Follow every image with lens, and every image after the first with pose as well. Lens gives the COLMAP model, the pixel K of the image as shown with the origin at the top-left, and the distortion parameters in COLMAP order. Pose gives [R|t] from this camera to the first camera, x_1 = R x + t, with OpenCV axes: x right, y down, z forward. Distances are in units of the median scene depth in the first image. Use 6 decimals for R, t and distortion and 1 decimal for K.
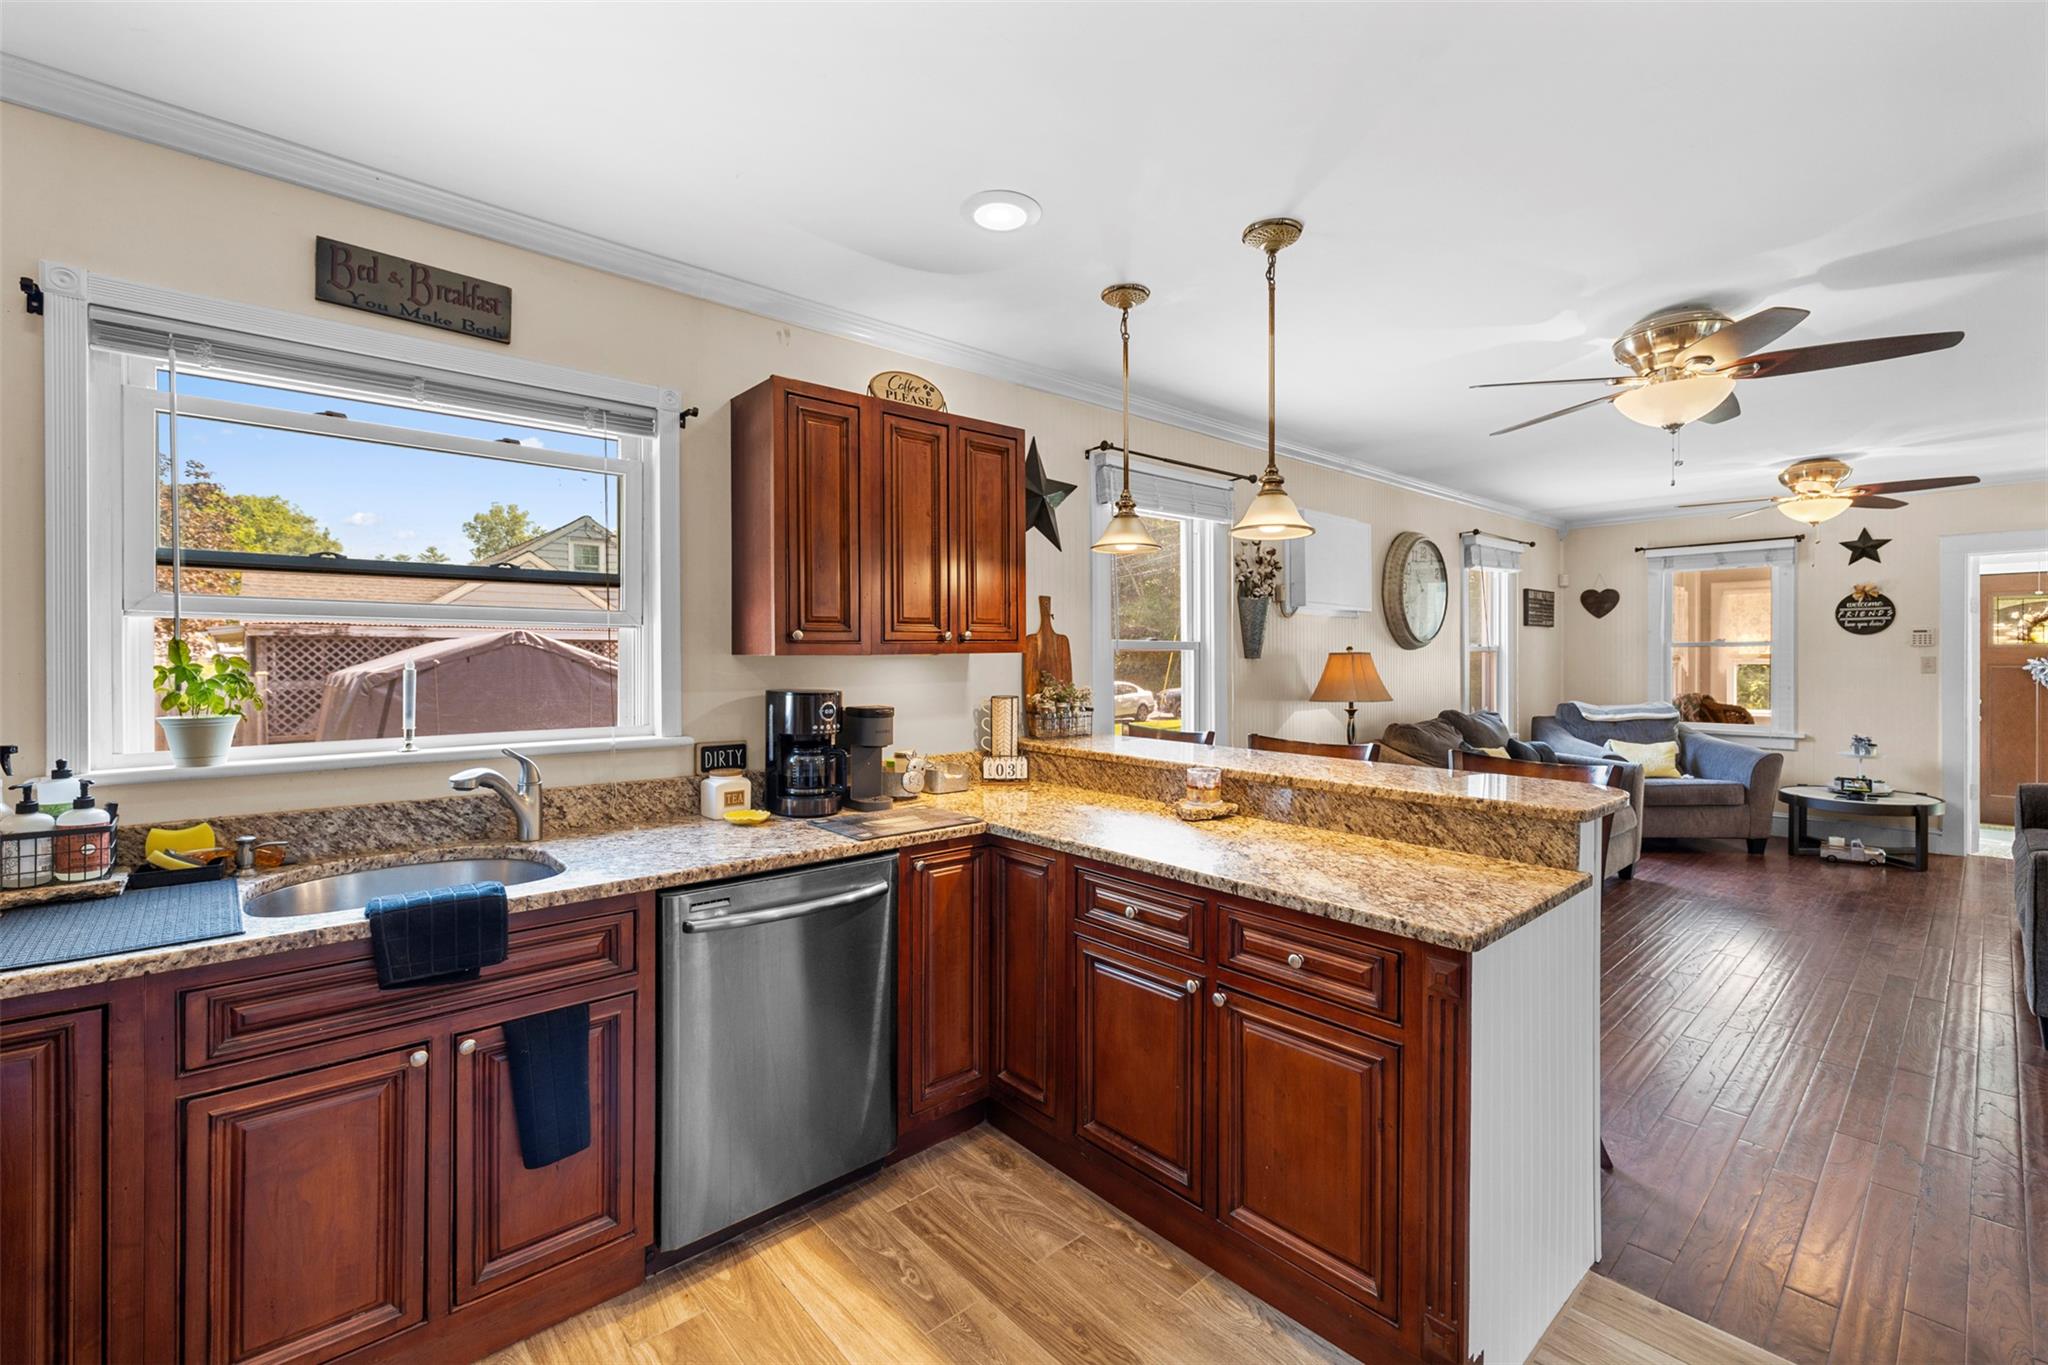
lens RADIAL K [[882.4, 0, 1026.0], [0, 882.4, 664.2], [0, 0, 1]] dist [-0.004419, -0.000773]
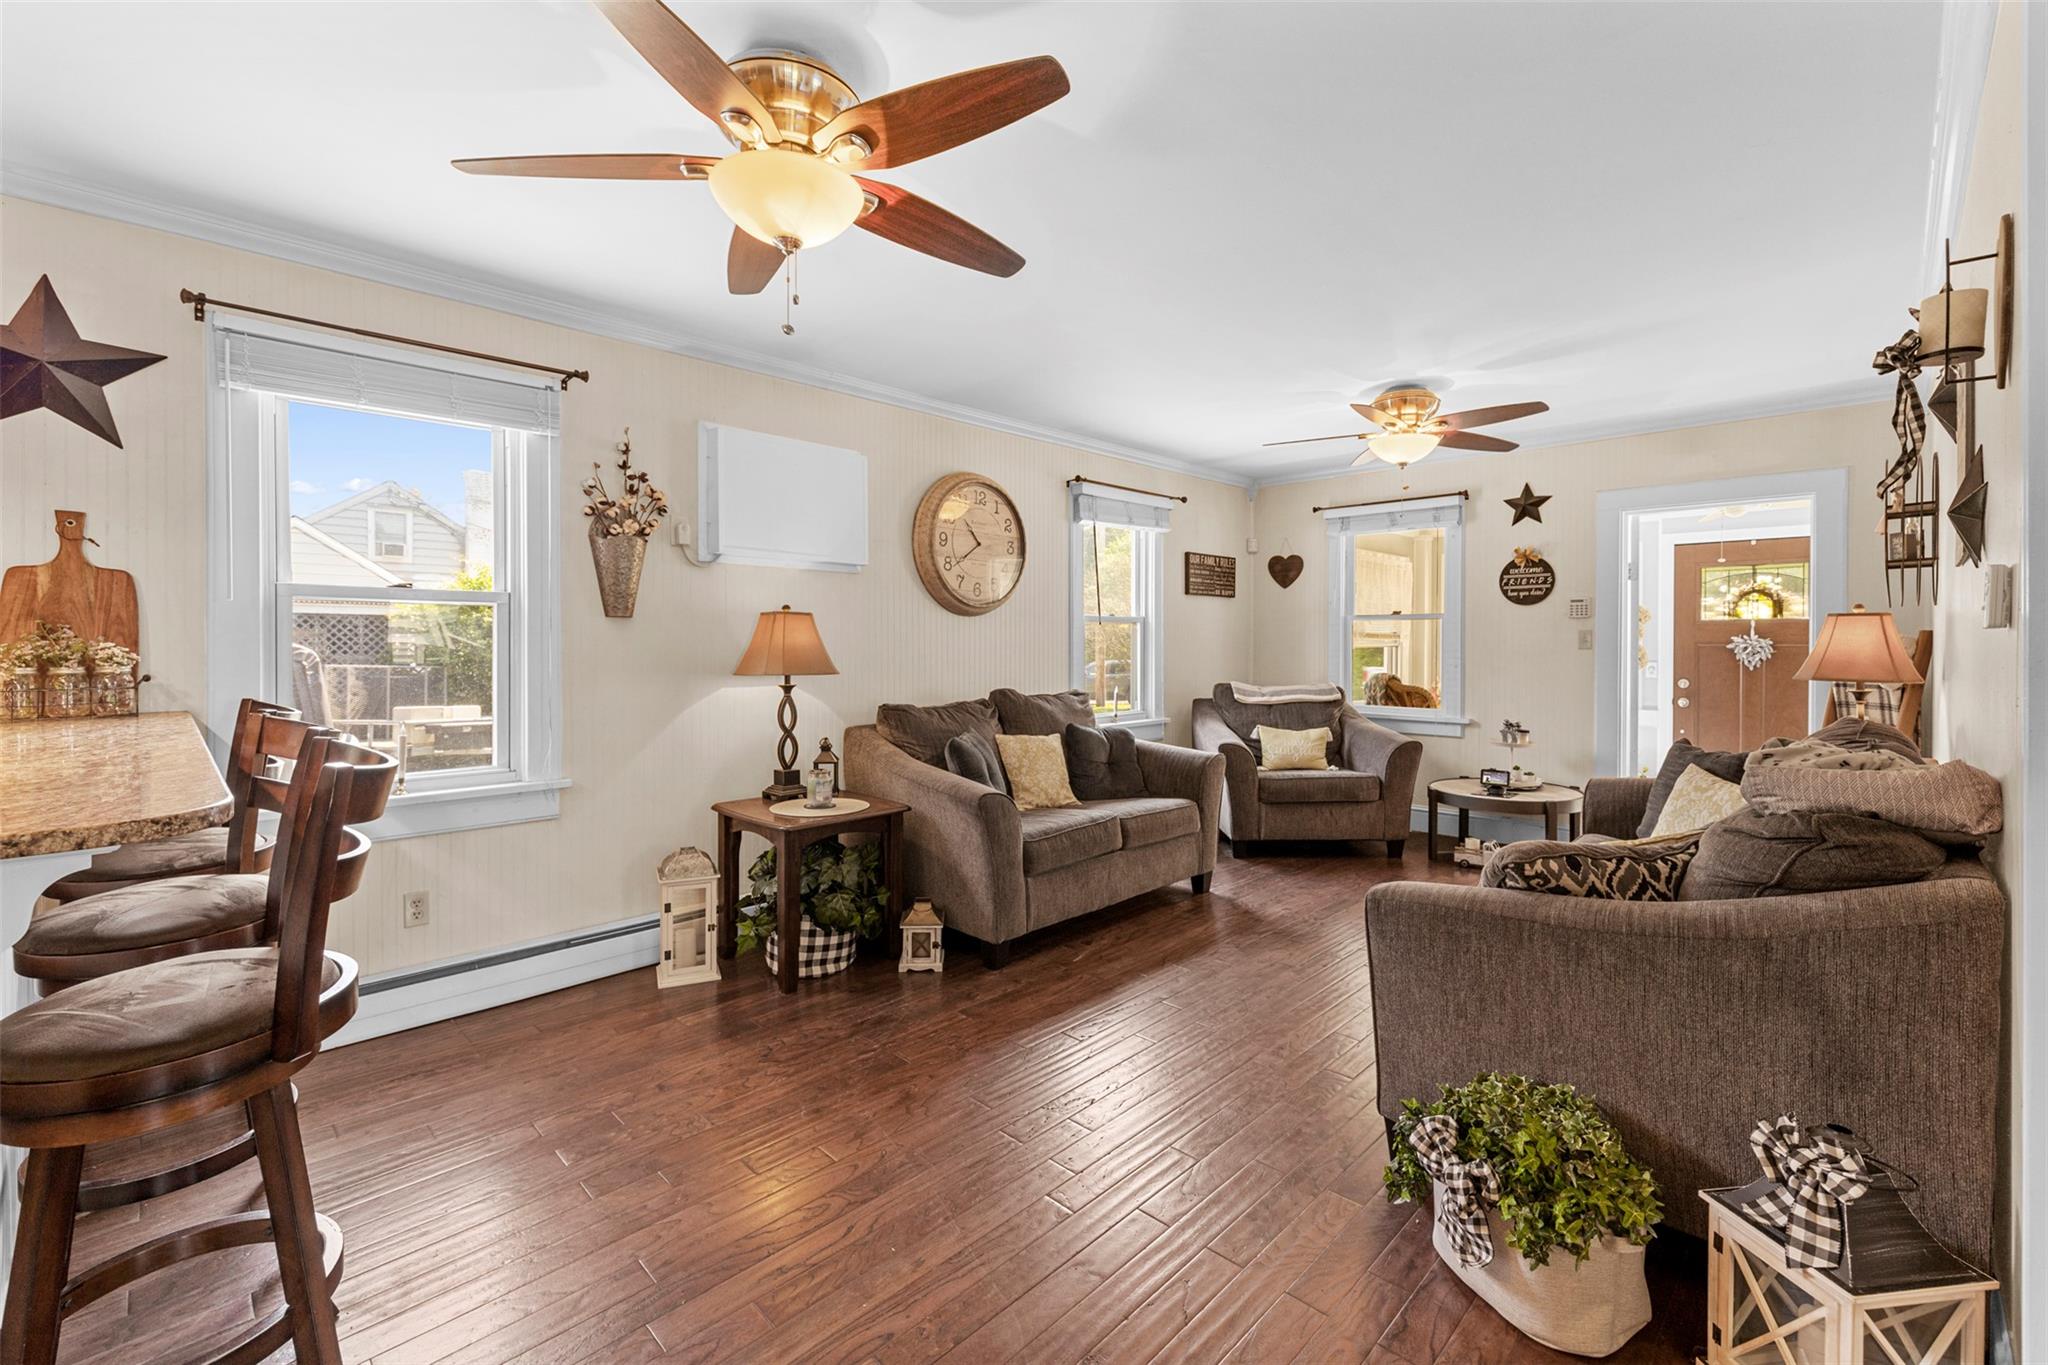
lens RADIAL K [[882.4, 0, 1040.8], [0, 882.4, 650.2], [0, 0, 1]] dist [-0.004419, -0.000773]
pose [[0.997776, 0.006211, 0.066367, 0.411726], [-0.006152, 0.999980, -0.001087, 0.015000], [-0.066373, 0.000676, 0.997795, 0.155961]]
